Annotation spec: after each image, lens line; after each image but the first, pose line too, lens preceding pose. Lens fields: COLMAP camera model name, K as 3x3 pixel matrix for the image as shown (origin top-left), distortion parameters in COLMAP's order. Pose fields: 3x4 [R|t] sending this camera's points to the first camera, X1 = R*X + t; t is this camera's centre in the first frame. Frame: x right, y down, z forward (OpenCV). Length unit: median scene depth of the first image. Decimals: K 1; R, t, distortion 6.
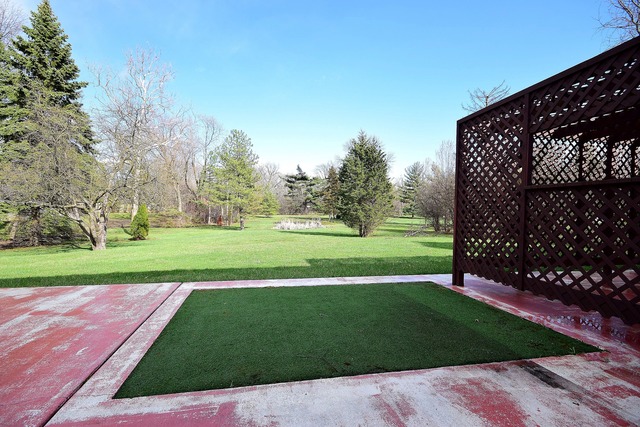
lens RADIAL K [[290.2, 0, 320.0], [0, 290.2, 213.5], [0, 0, 1]] dist [0.002552, 0.000171]
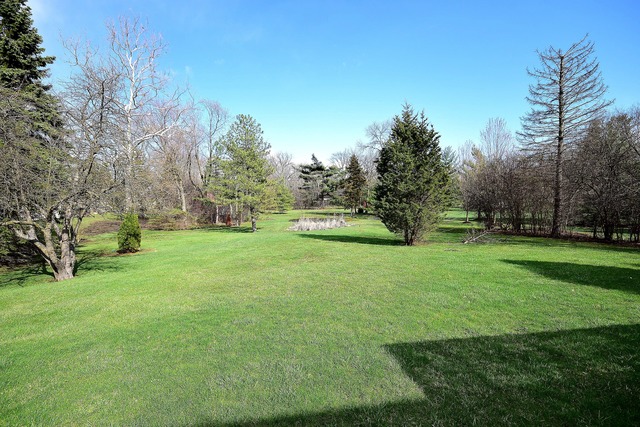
lens RADIAL K [[290.6, 0, 320.0], [0, 290.6, 213.5], [0, 0, 1]] dist [-0.000569, 0.000034]
pose [[0.999012, -0.024714, -0.036929, -0.037906], [0.026098, 0.998956, 0.037490, -0.023178], [0.035964, -0.038417, 0.998614, 0.139618]]
